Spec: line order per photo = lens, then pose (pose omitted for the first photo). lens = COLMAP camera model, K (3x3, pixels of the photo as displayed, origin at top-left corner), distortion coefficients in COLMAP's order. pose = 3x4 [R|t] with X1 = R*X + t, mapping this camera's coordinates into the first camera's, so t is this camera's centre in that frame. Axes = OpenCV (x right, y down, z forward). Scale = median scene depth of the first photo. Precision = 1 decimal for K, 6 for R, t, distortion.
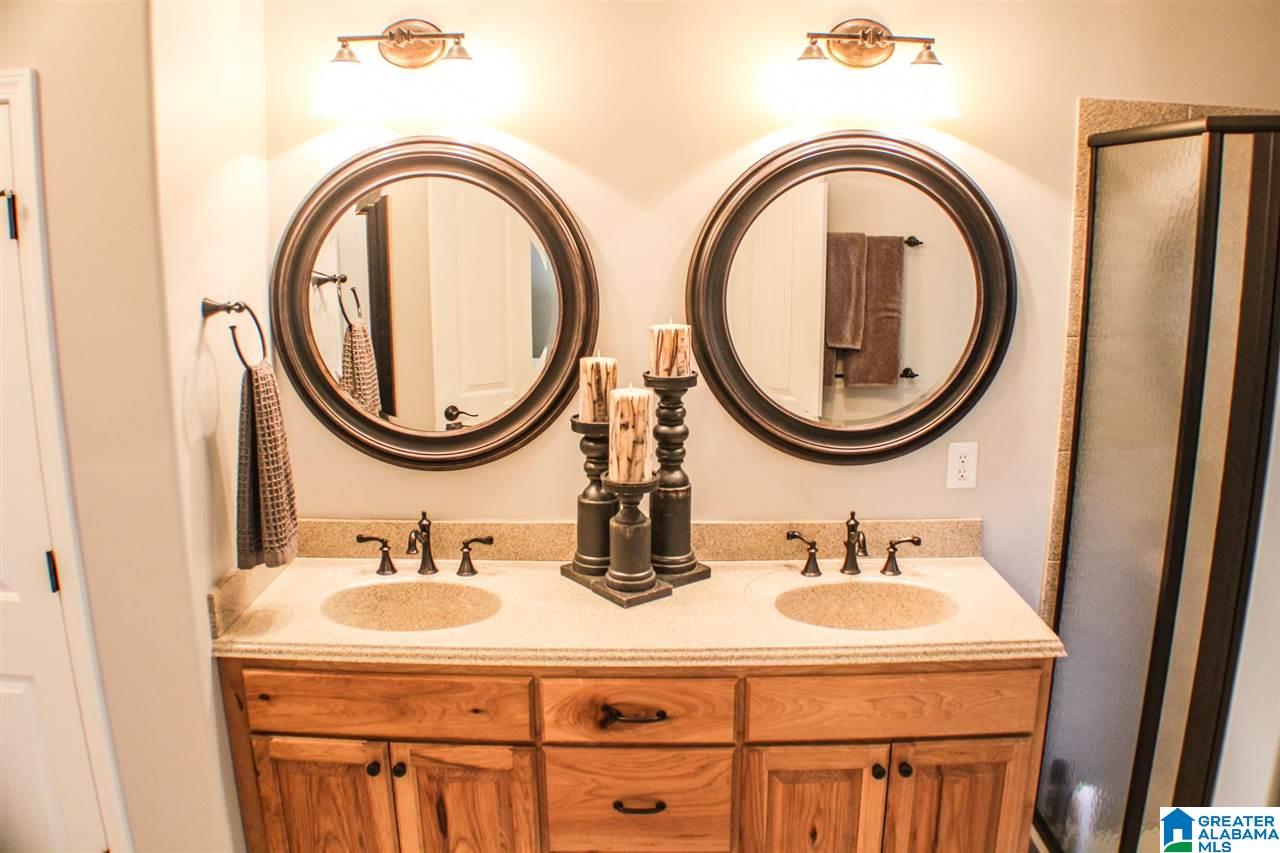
lens RADIAL K [[1028.7, 0, 640.0], [0, 1028.7, 426.5], [0, 0, 1]] dist [-0.213452, 0.088307]
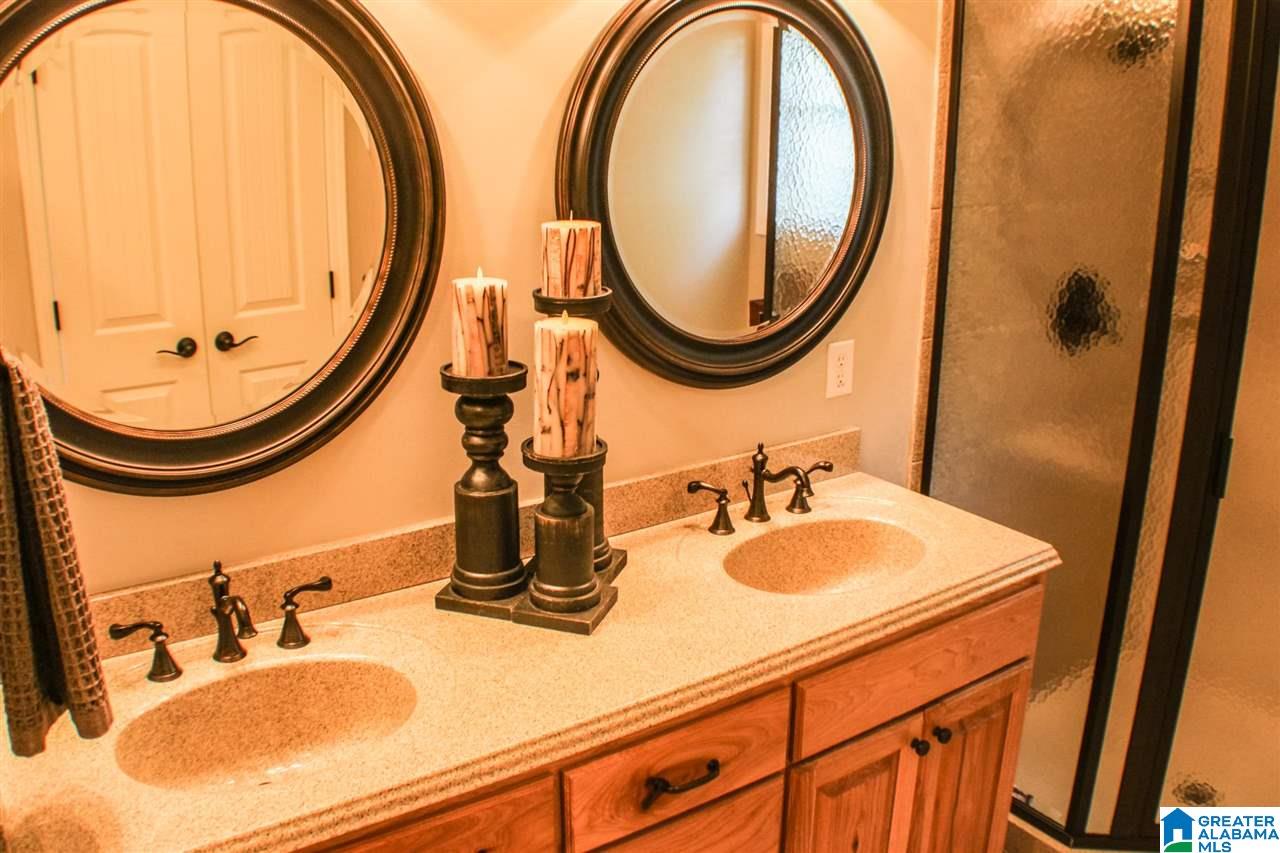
lens RADIAL K [[1139.9, 0, 640.0], [0, 1139.9, 426.5], [0, 0, 1]] dist [-0.214084, 0.120495]
pose [[0.807866, -0.158099, 0.567764, -0.405903], [0.106897, 0.986677, 0.122647, -0.053715], [-0.579590, -0.038390, 0.814003, 0.361169]]
